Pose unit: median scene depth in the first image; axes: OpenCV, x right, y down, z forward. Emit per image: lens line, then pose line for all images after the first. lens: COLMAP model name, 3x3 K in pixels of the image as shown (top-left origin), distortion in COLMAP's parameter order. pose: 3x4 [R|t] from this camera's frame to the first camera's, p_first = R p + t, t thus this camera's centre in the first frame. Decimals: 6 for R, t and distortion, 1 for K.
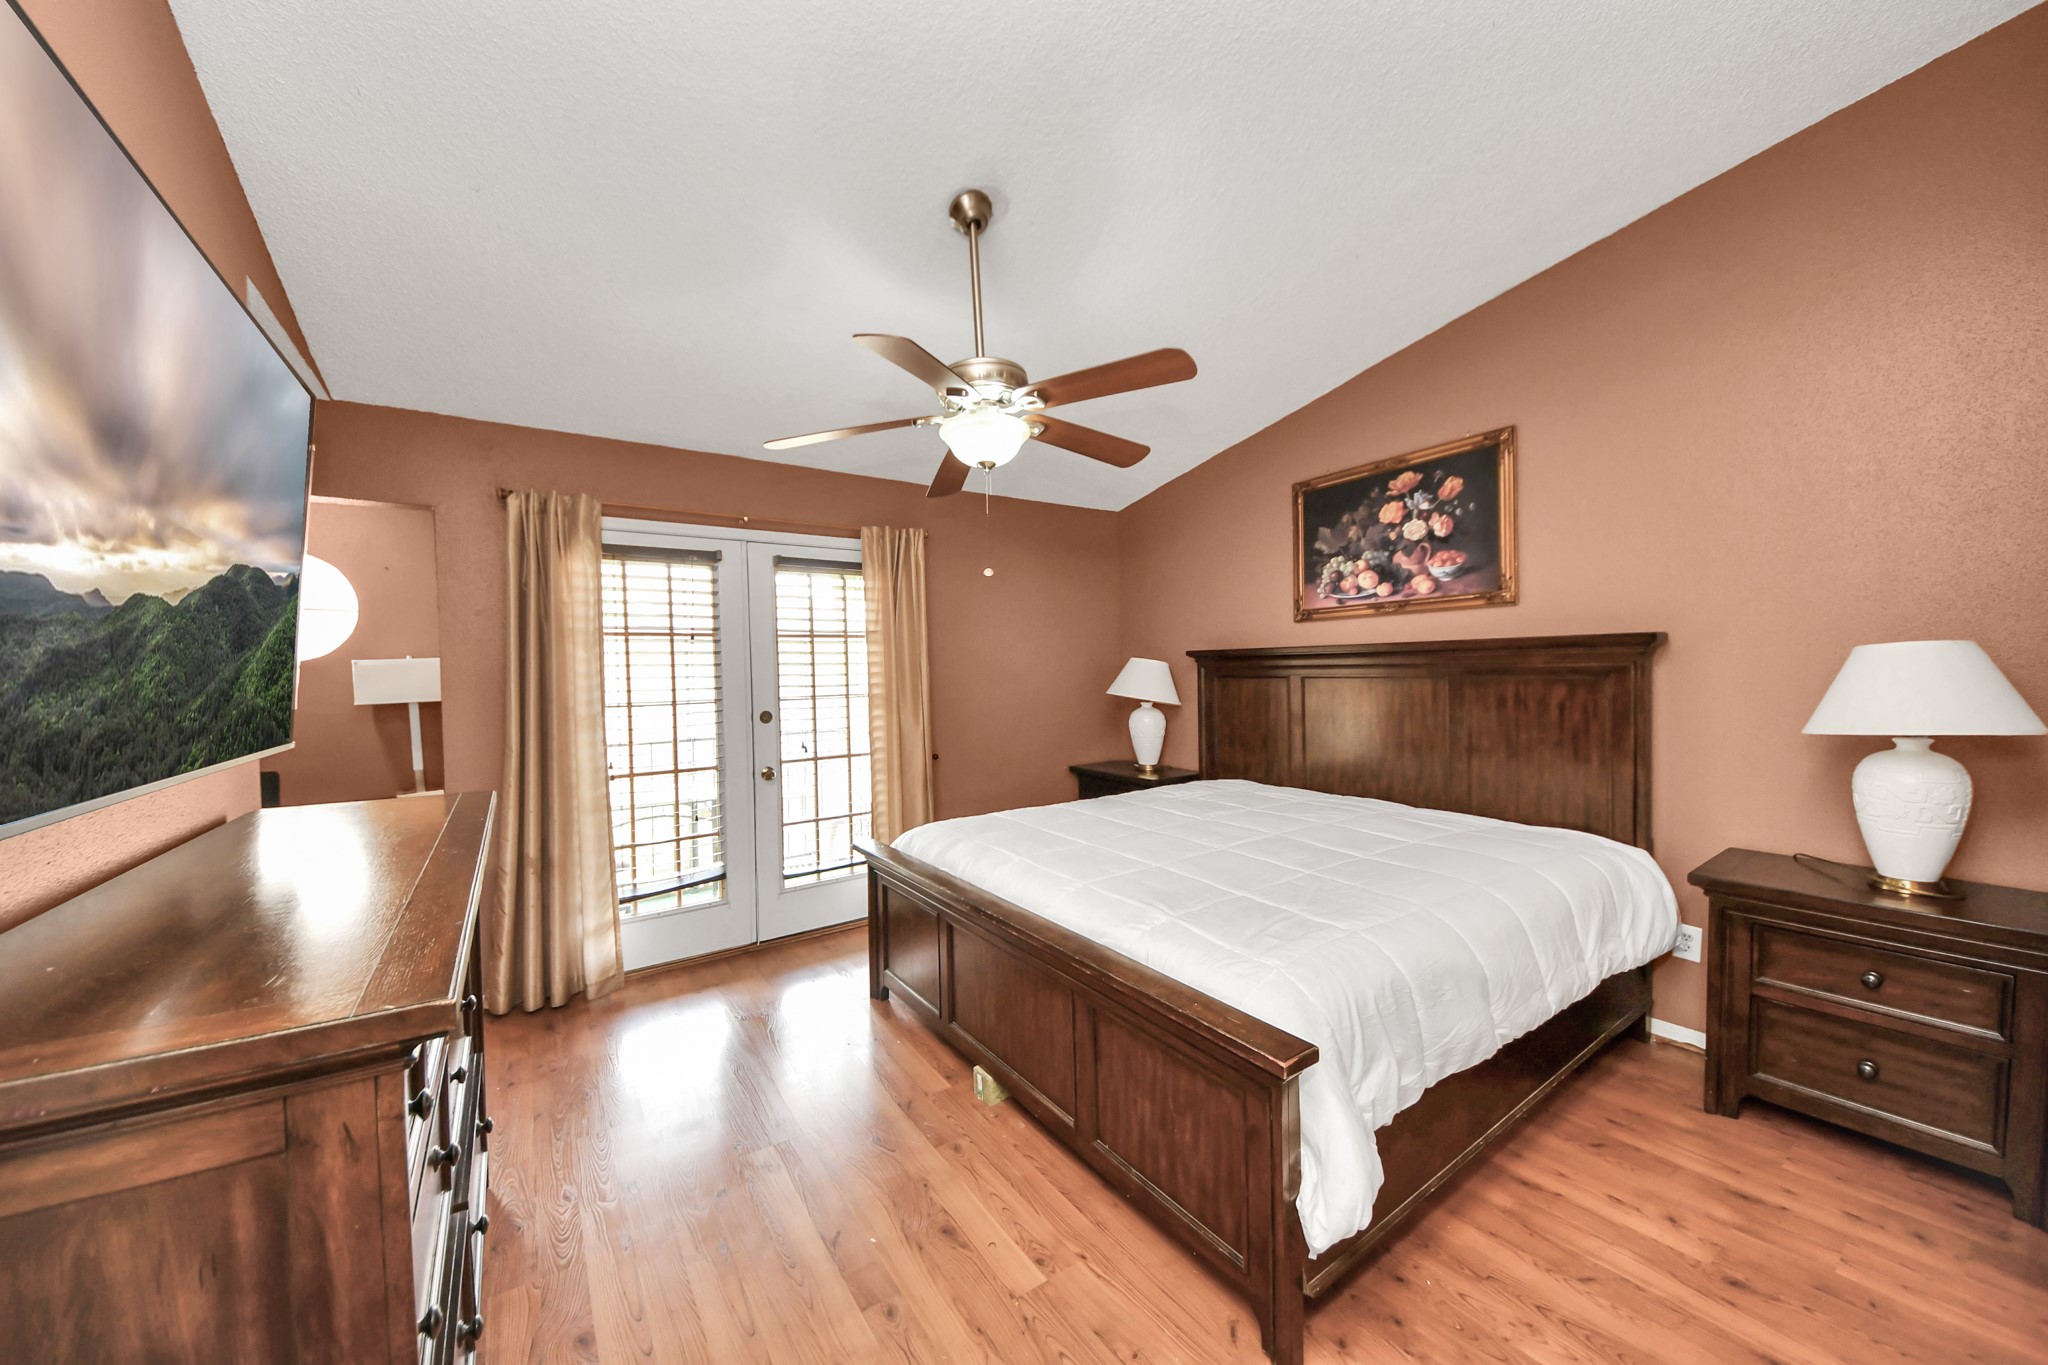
lens RADIAL K [[724.2, 0, 981.3], [0, 724.2, 660.0], [0, 0, 1]] dist [0.022711, -0.000023]
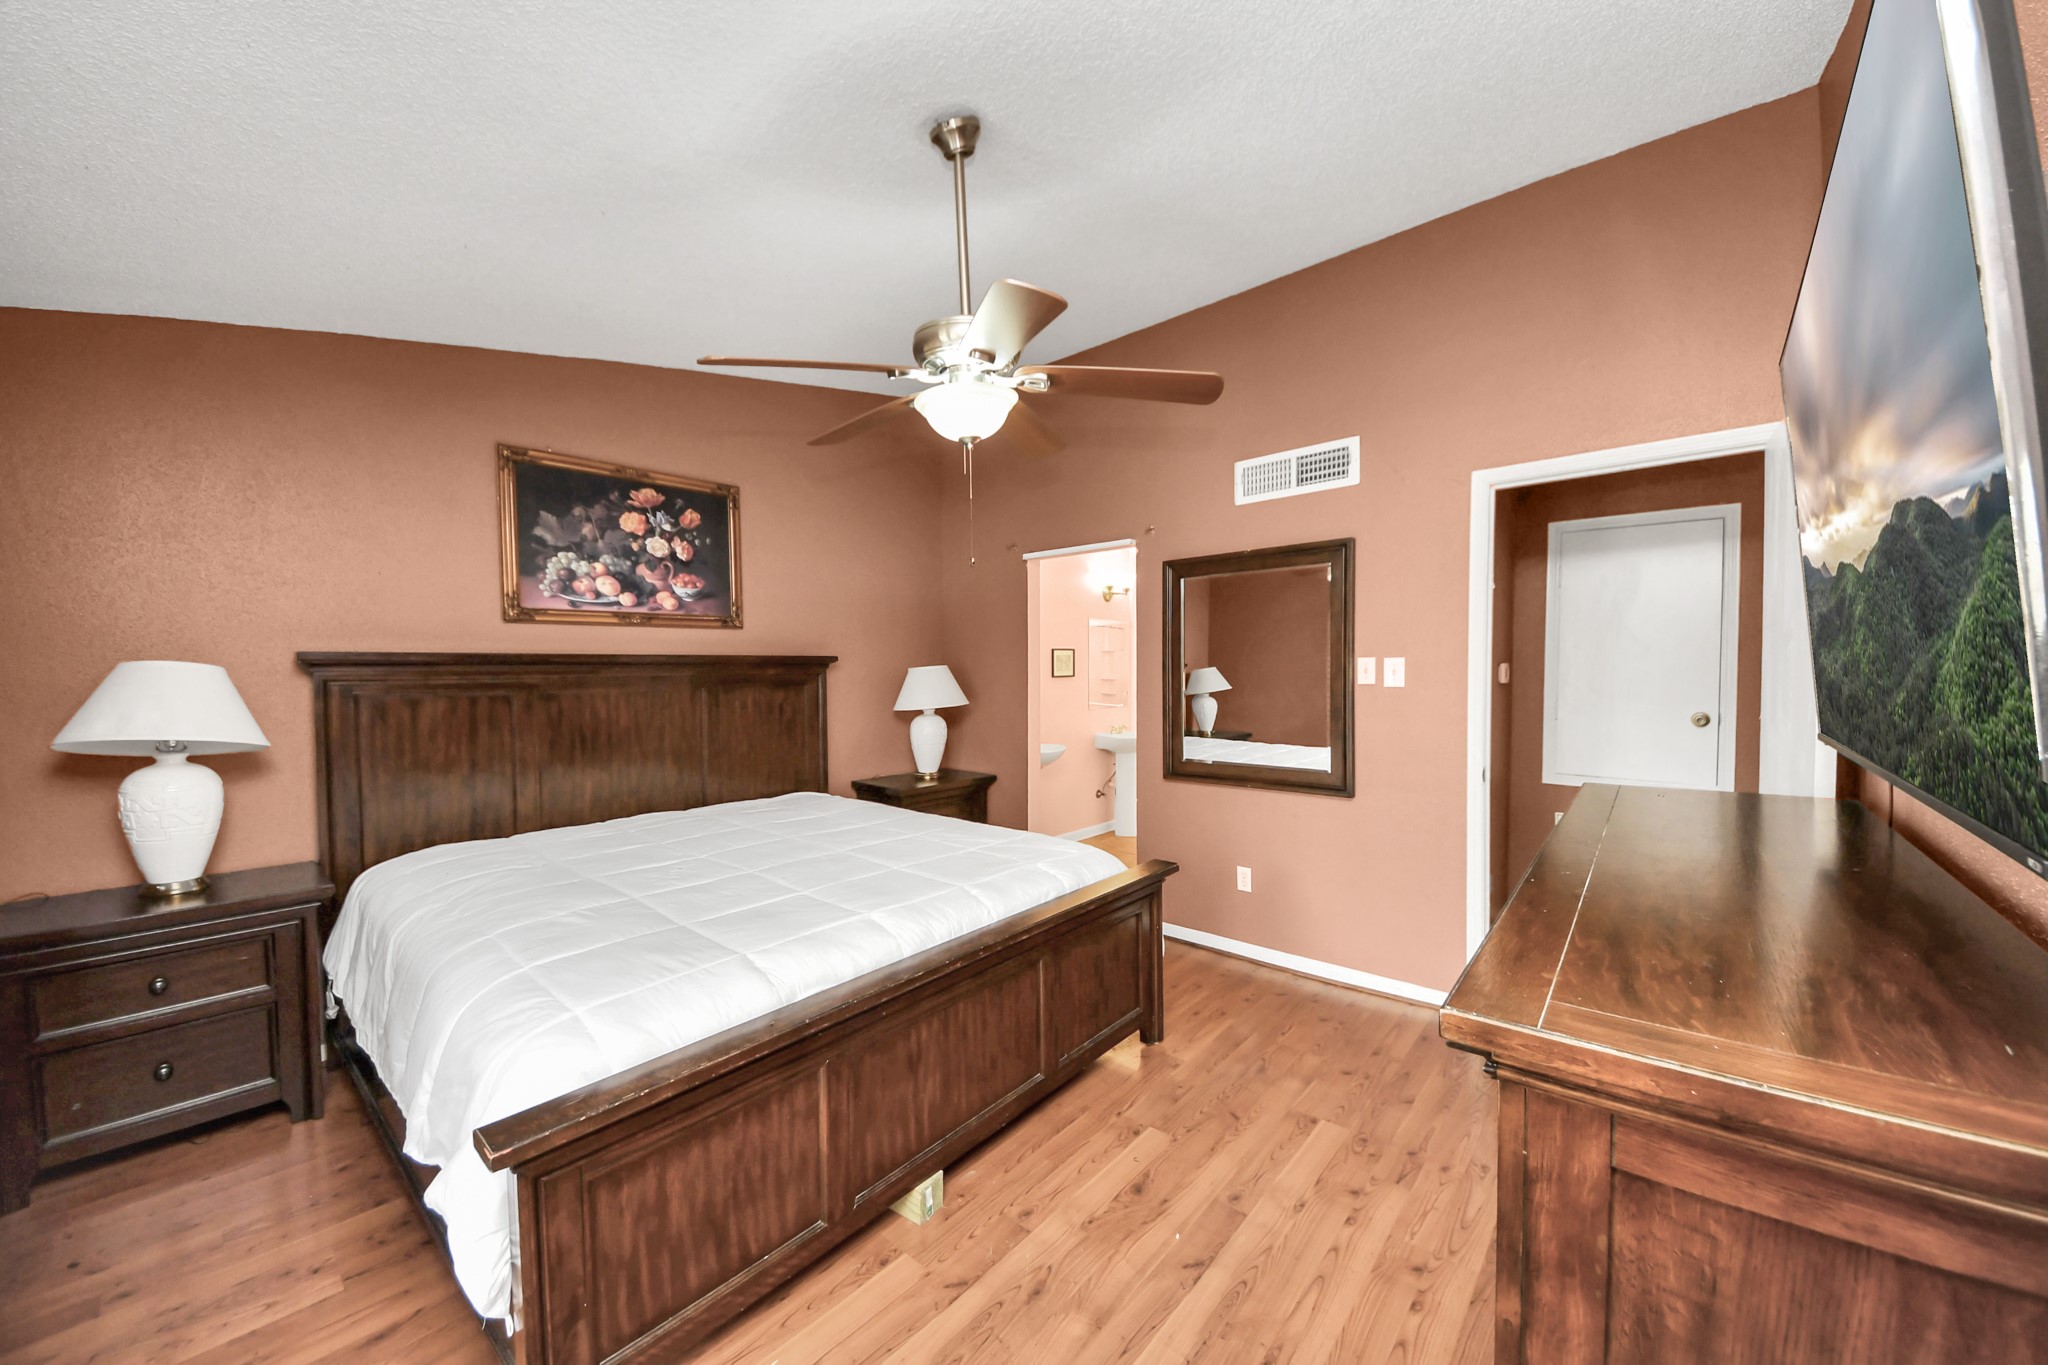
lens RADIAL K [[730.5, 0, 1032.9], [0, 730.5, 671.7], [0, 0, 1]] dist [0.057322, -0.027724]
pose [[-0.287080, 0.005972, 0.957888, -0.550491], [-0.009175, 0.999918, -0.008984, 0.004672], [-0.957863, -0.011368, -0.287001, 0.754162]]
